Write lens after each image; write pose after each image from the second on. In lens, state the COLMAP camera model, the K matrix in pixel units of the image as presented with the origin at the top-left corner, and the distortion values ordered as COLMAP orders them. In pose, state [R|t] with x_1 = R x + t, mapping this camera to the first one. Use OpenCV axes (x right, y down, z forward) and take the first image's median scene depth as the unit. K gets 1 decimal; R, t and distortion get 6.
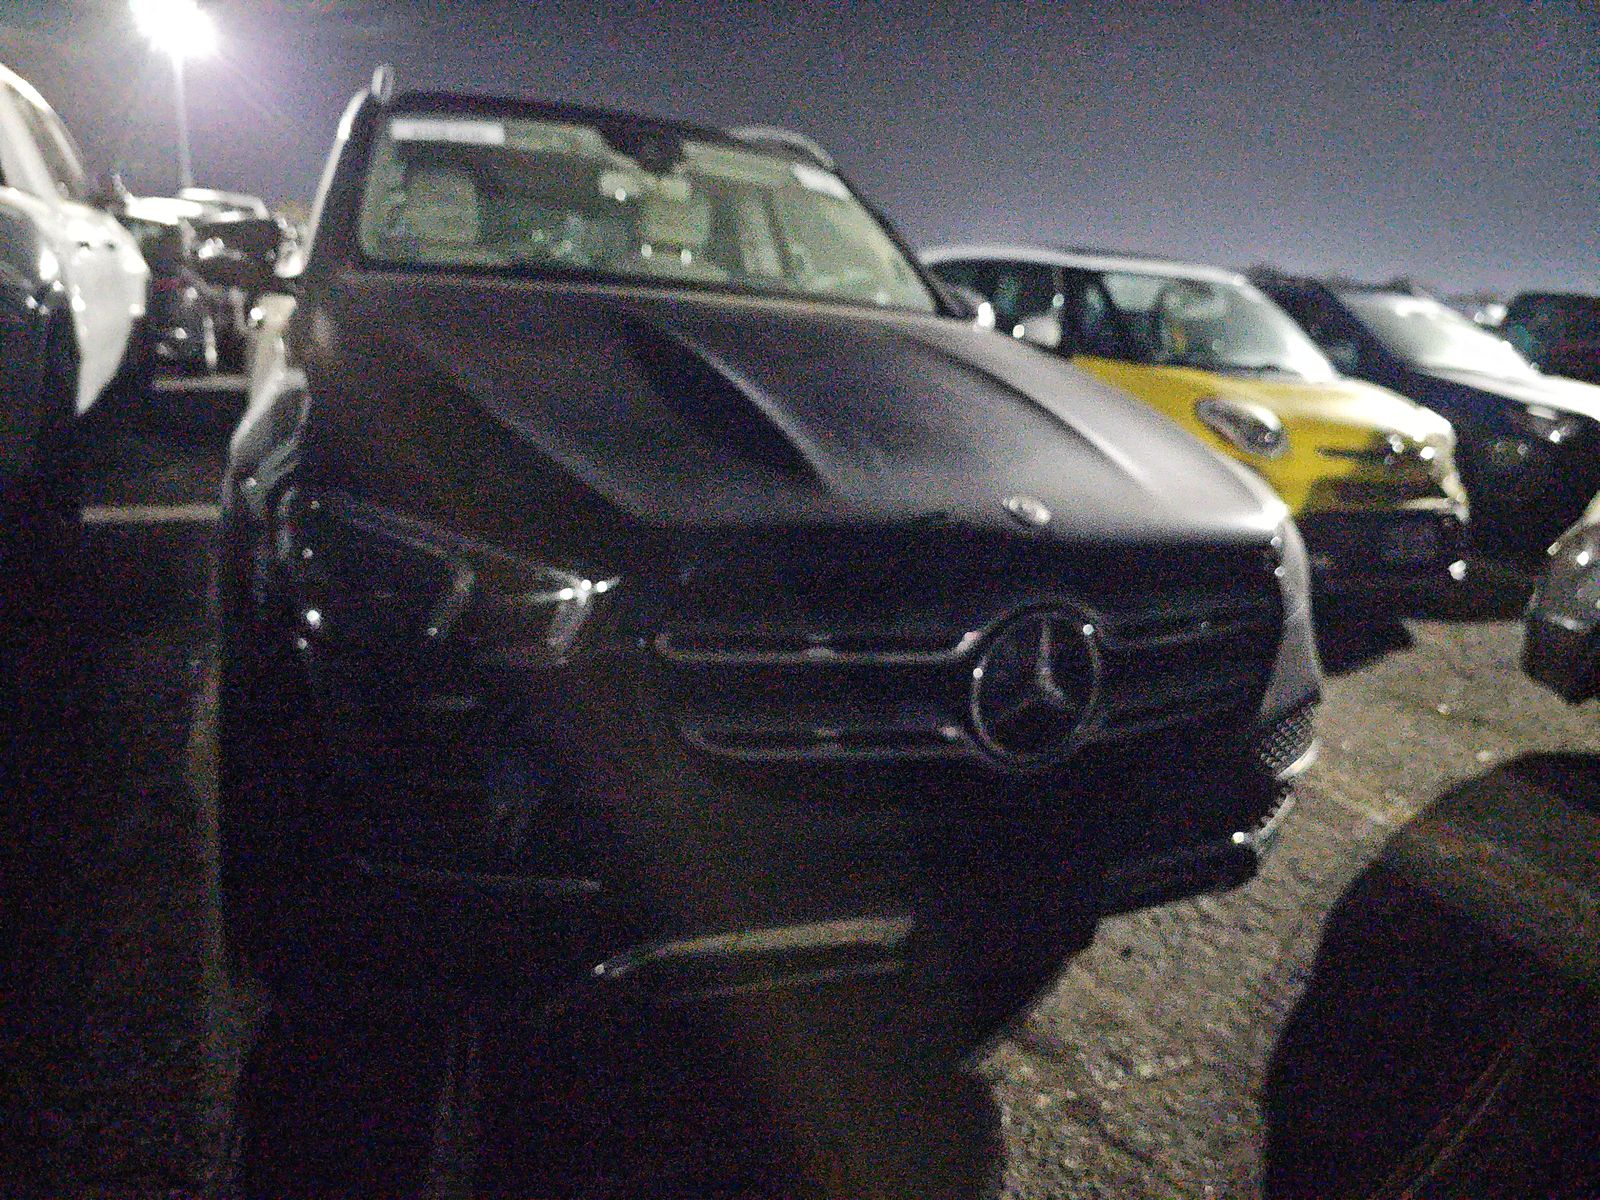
lens RADIAL K [[1084.3, 0, 800.0], [0, 1084.3, 600.0], [0, 0, 1]] dist [0.002241, 0.000268]
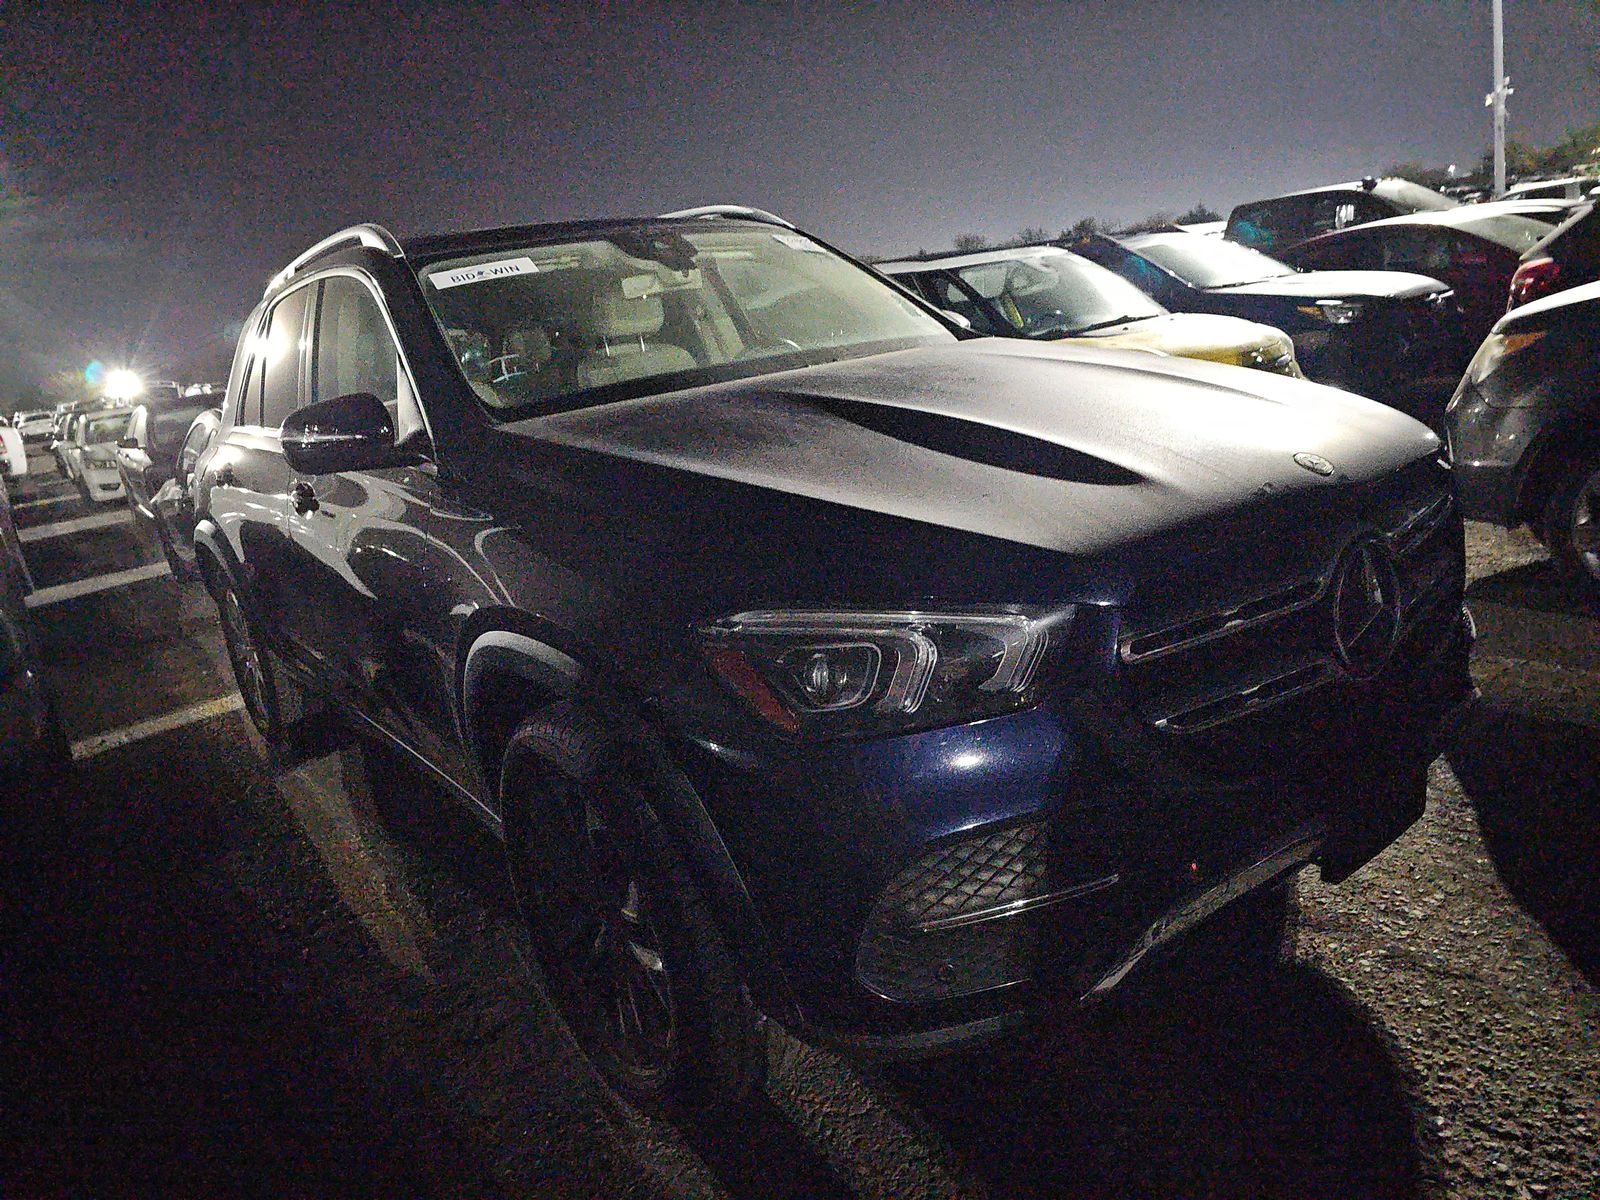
lens RADIAL K [[1052.9, 0, 800.0], [0, 1052.9, 600.0], [0, 0, 1]] dist [-0.001311, -0.003922]
pose [[0.949308, -0.272017, 0.157546, -0.263864], [0.276092, 0.961122, -0.004158, -0.043285], [-0.150290, 0.047444, 0.987503, -0.016357]]
